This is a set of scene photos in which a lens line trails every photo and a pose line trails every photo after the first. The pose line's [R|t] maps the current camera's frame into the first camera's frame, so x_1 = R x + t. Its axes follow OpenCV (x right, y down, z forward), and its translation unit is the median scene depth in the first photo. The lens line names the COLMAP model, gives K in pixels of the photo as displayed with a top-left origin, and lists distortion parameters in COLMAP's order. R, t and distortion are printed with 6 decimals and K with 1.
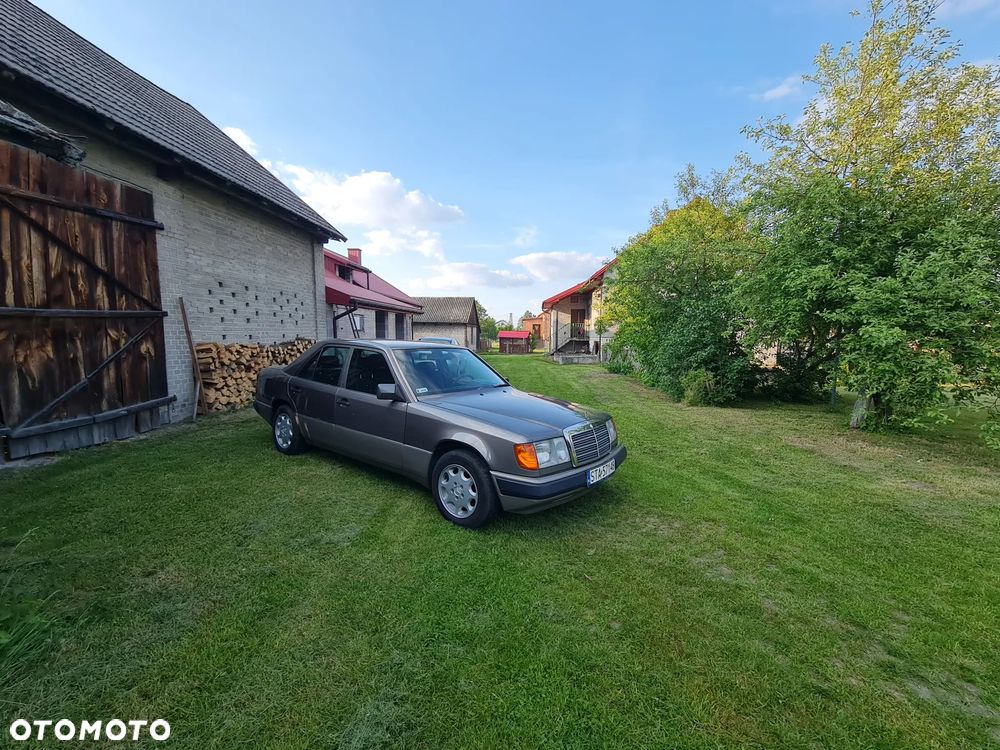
lens RADIAL K [[430.8, 0, 500.8], [0, 430.8, 378.7], [0, 0, 1]] dist [-0.002661, 0.000252]
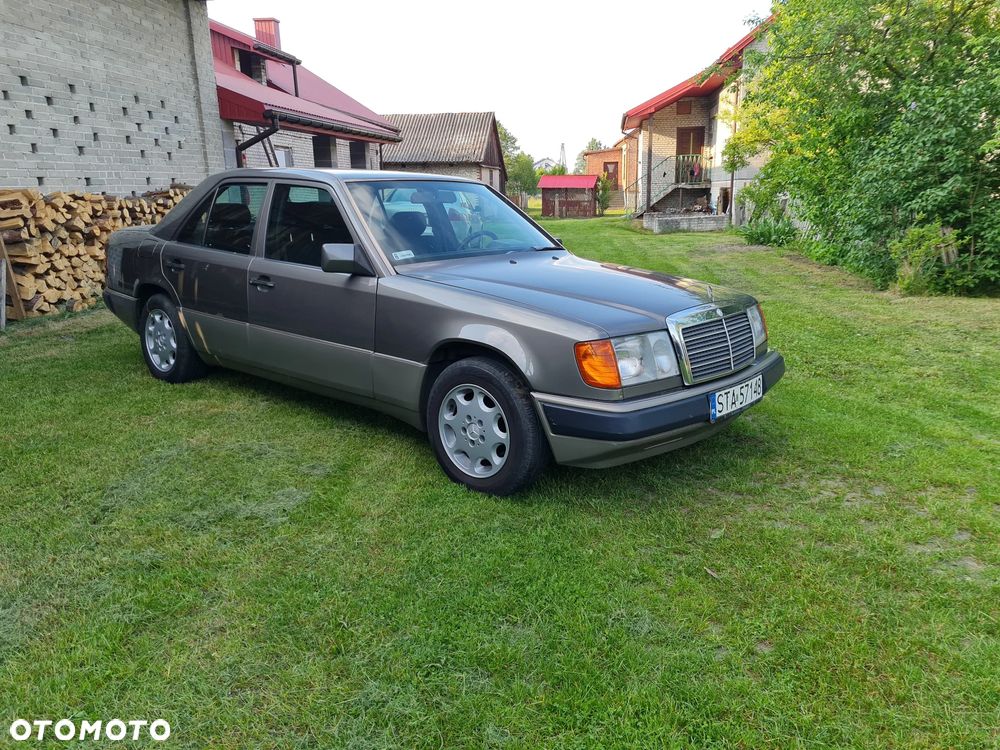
lens RADIAL K [[770.6, 0, 500.0], [0, 770.6, 375.0], [0, 0, 1]] dist [0.075096, -0.064831]
pose [[0.998147, -0.012124, -0.059622, -0.002760], [0.020157, 0.990499, 0.136034, 0.028835], [0.057406, -0.136984, 0.988908, 0.012892]]
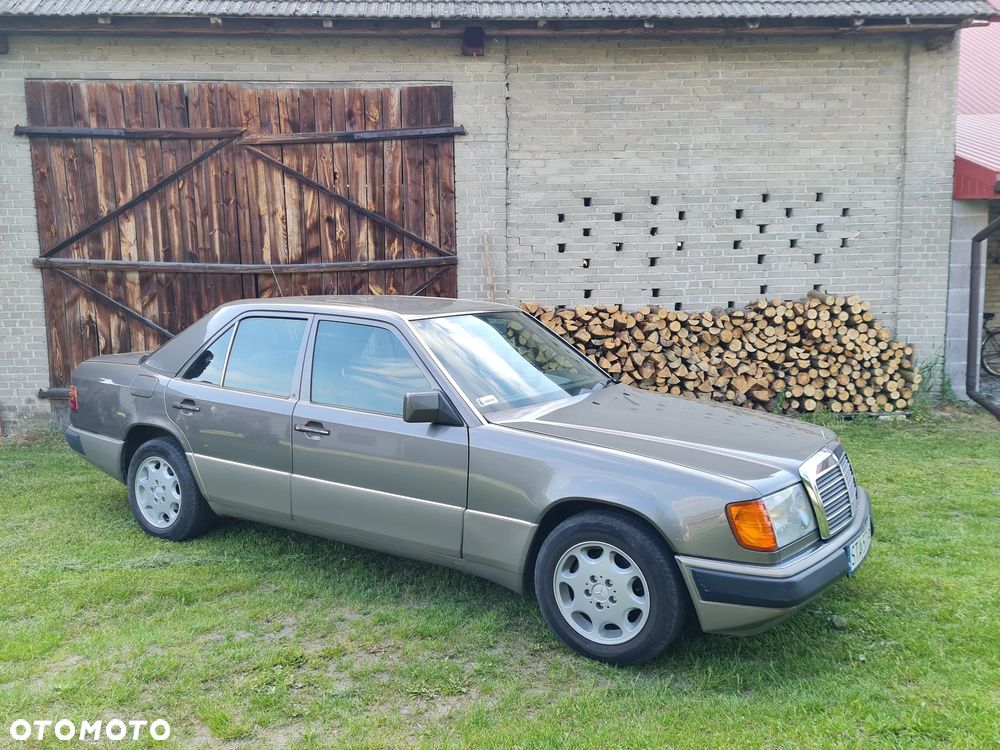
lens RADIAL K [[847.2, 0, 489.3], [0, 847.2, 382.6], [0, 0, 1]] dist [0.079205, -0.068588]
pose [[0.125964, 0.109504, -0.985973, 0.569507], [-0.087111, 0.991271, 0.098964, -0.096263], [0.988203, 0.073423, 0.134404, 0.880413]]
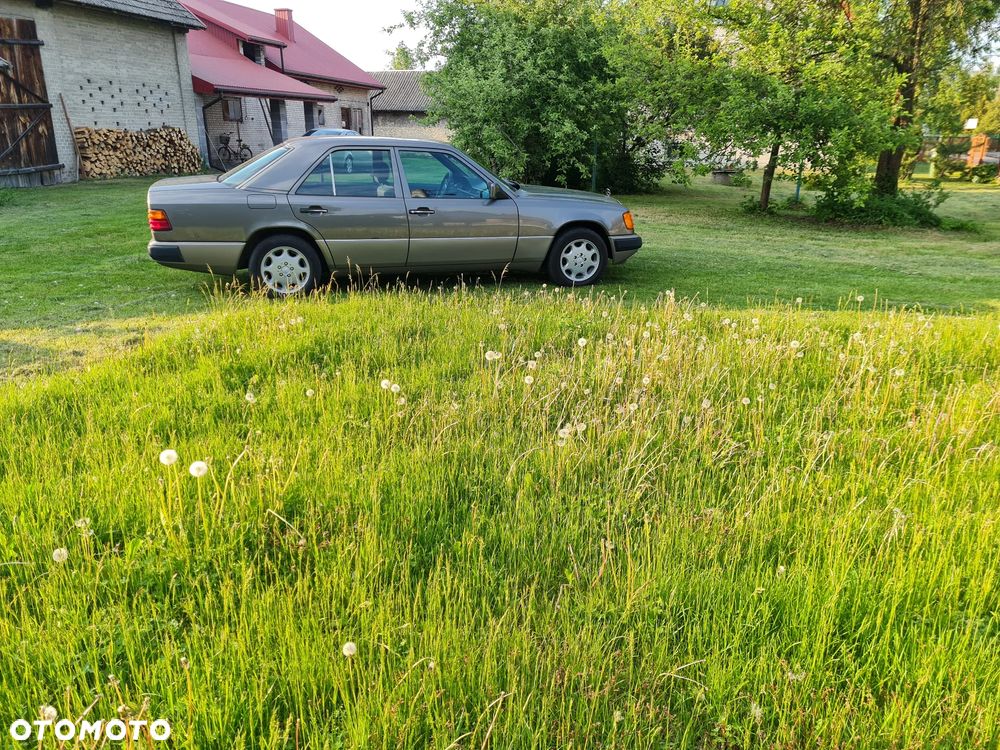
lens RADIAL K [[756.0, 0, 503.7], [0, 756.0, 378.9], [0, 0, 1]] dist [0.079864, -0.069886]
pose [[0.982464, 0.061885, -0.175882, 1.278195], [-0.023870, 0.977297, 0.210526, 0.172304], [0.184917, -0.202636, 0.961636, -1.463169]]
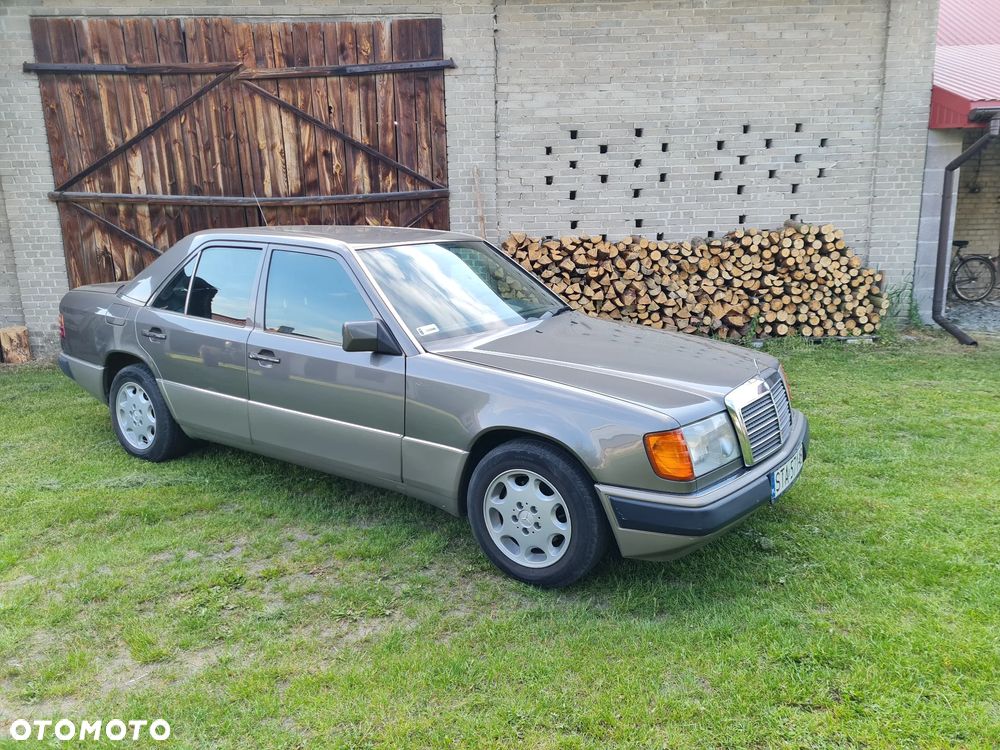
lens RADIAL K [[756.0, 0, 503.7], [0, 756.0, 378.9], [0, 0, 1]] dist [0.079864, -0.069886]
pose [[0.105982, 0.200554, -0.973933, 0.519014], [-0.082285, 0.977859, 0.192409, -0.098643], [0.990958, 0.059748, 0.120138, 0.953247]]
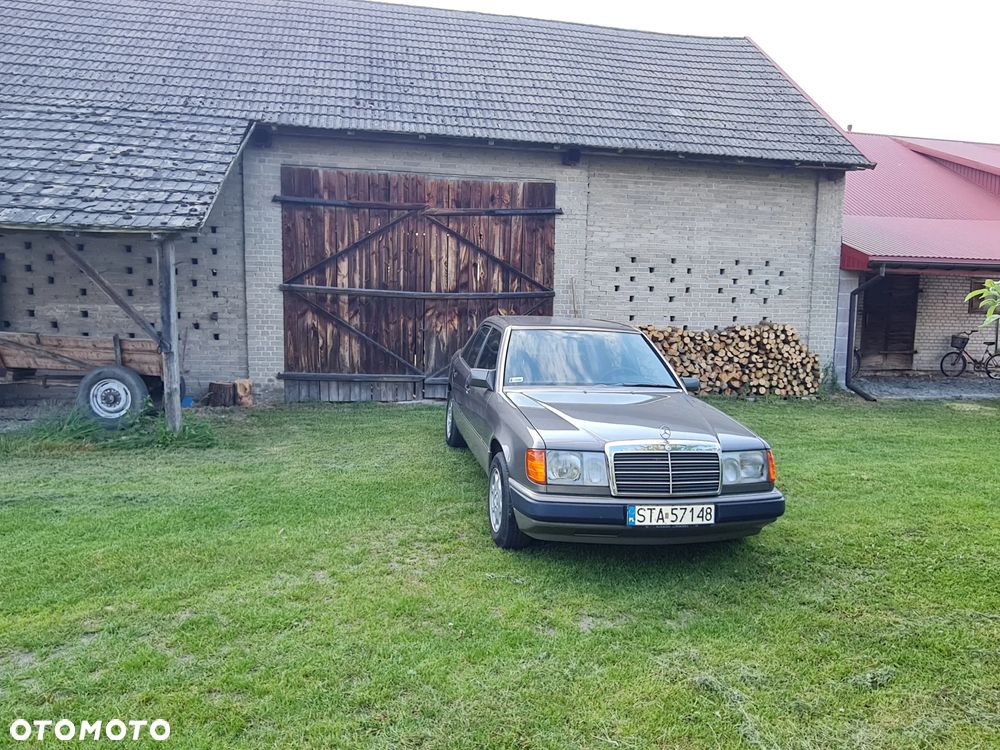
lens RADIAL K [[694.8, 0, 498.8], [0, 694.8, 385.8], [0, 0, 1]] dist [-0.000779, -0.003410]
pose [[0.274457, 0.108083, -0.955506, 0.831068], [-0.115269, 0.990196, 0.078897, -0.046347], [0.954666, 0.088486, 0.284225, 0.404533]]
